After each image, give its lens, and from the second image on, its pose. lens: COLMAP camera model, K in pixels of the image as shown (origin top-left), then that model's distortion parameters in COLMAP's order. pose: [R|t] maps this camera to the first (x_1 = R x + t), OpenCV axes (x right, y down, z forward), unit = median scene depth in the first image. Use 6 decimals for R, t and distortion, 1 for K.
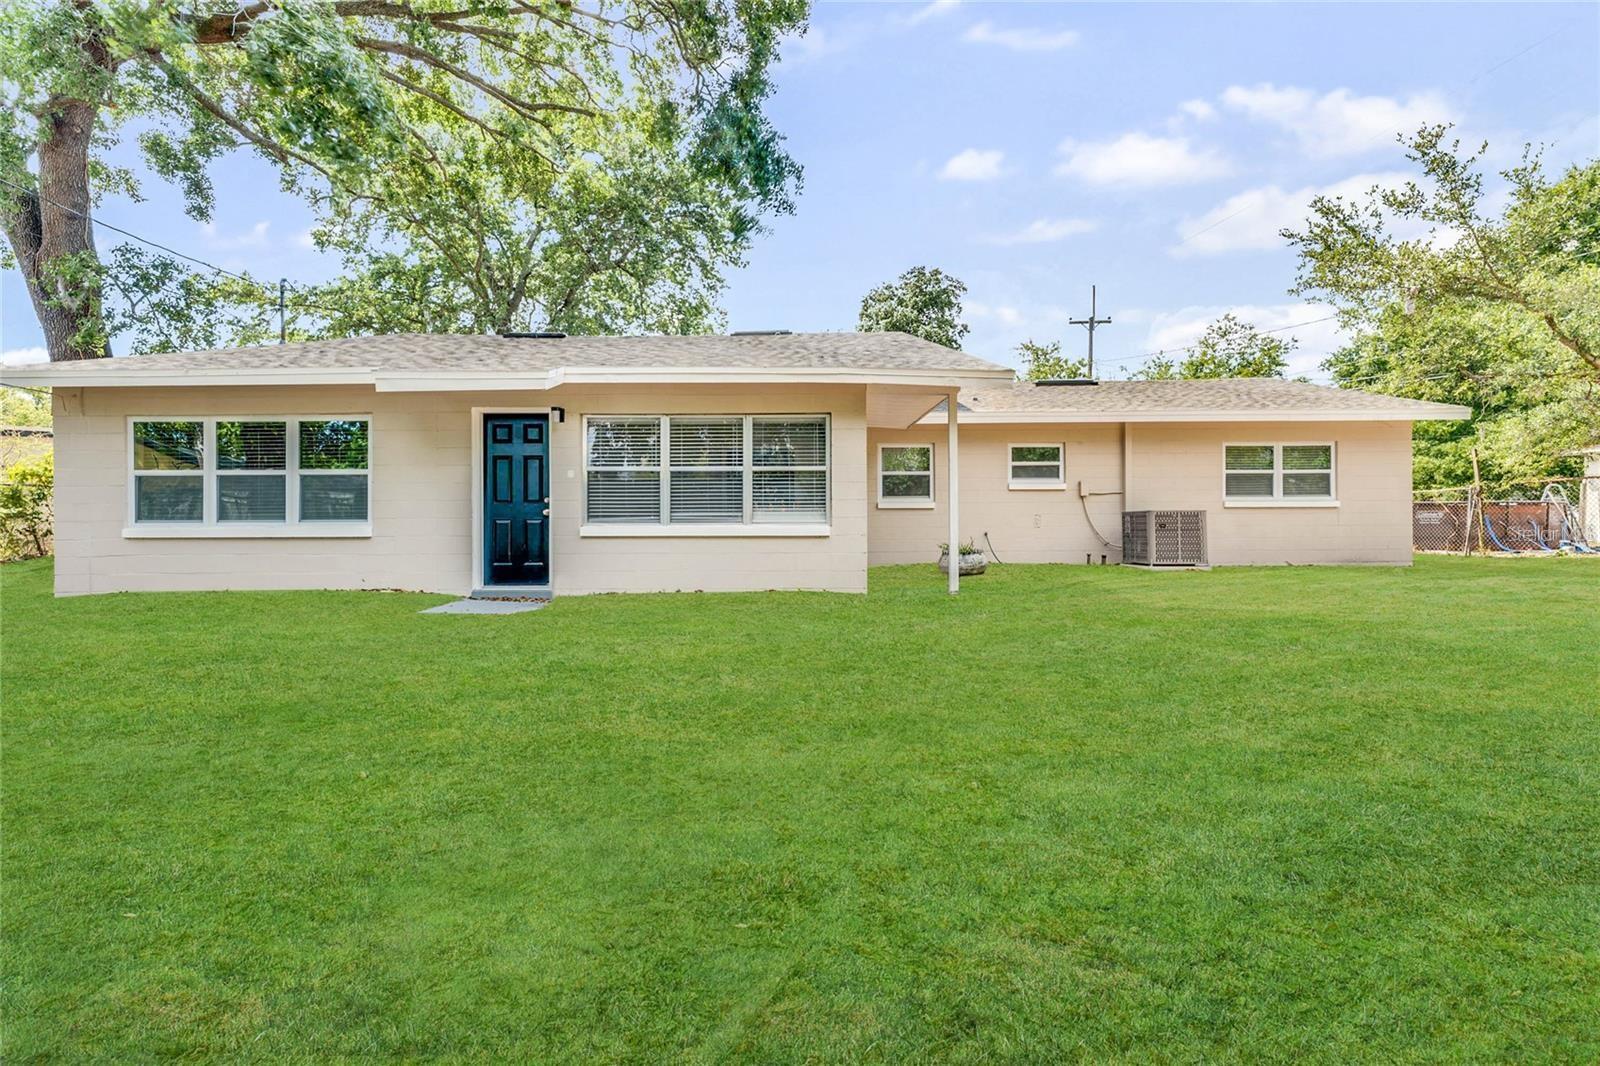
lens RADIAL K [[663.6, 0, 798.9], [0, 663.6, 505.8], [0, 0, 1]] dist [0.008931, -0.000246]
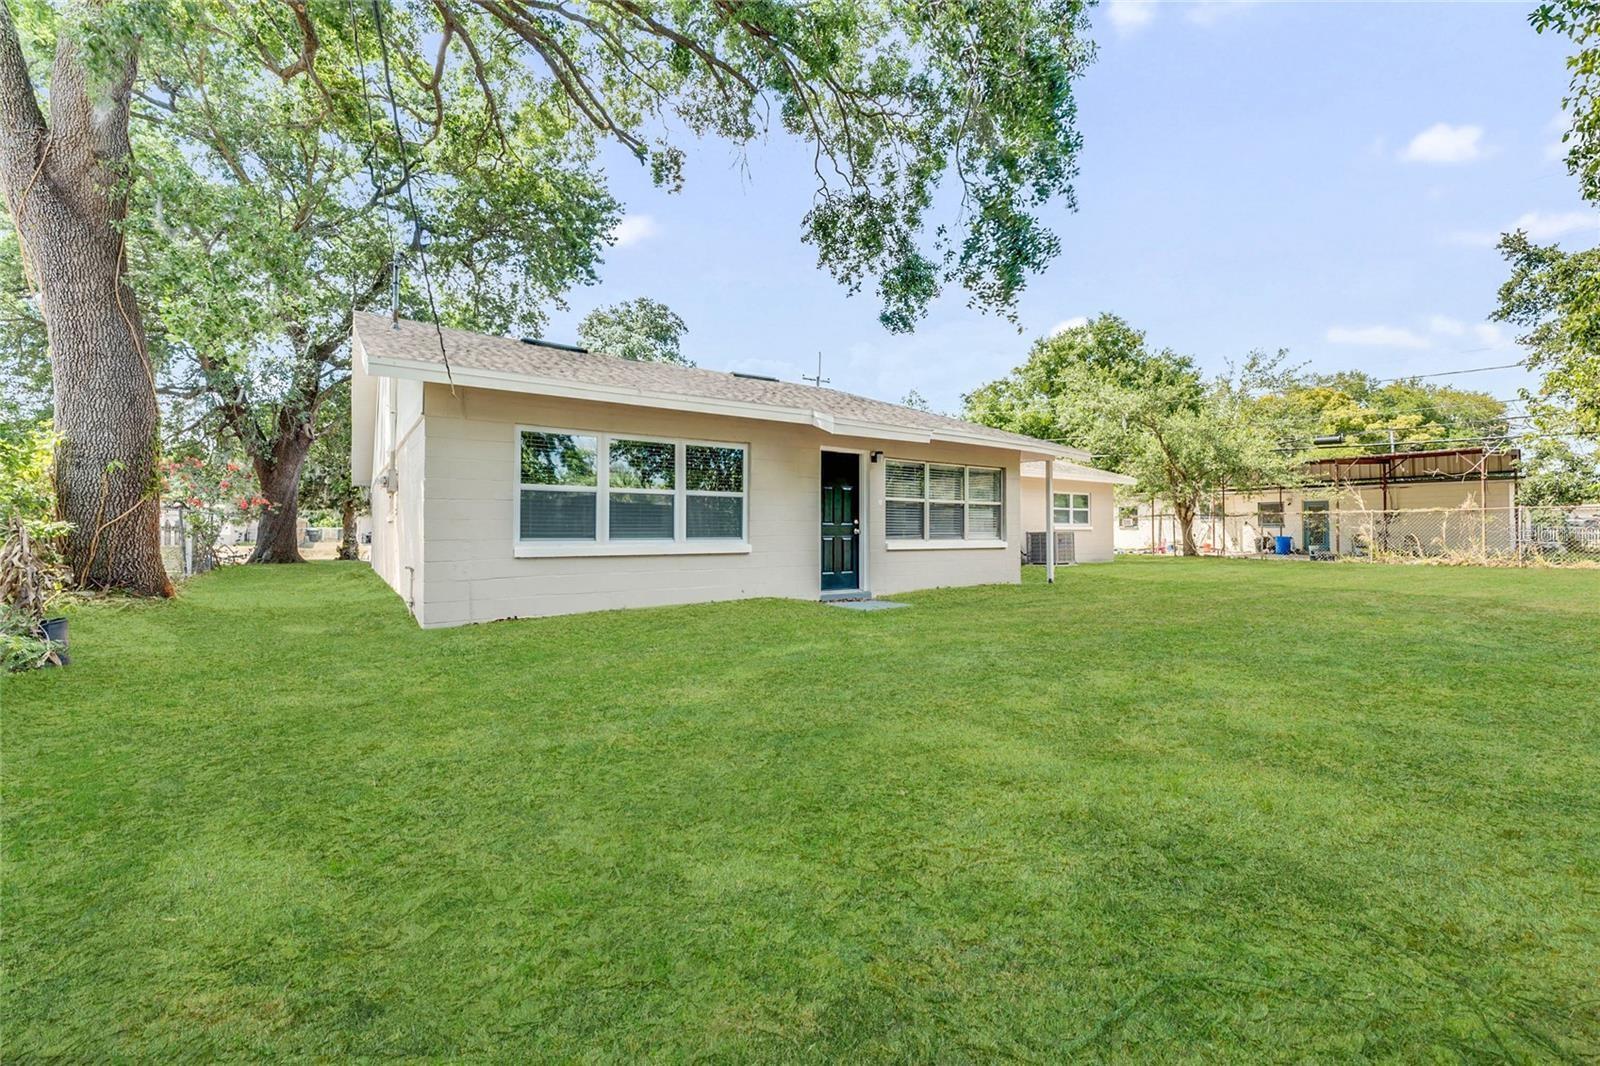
lens RADIAL K [[663.6, 0, 798.9], [0, 663.6, 505.8], [0, 0, 1]] dist [0.008931, -0.000246]
pose [[0.808006, 0.027379, 0.588538, -1.224871], [-0.009923, 0.999410, -0.032870, 0.003754], [-0.589091, 0.020719, 0.807801, 0.038889]]
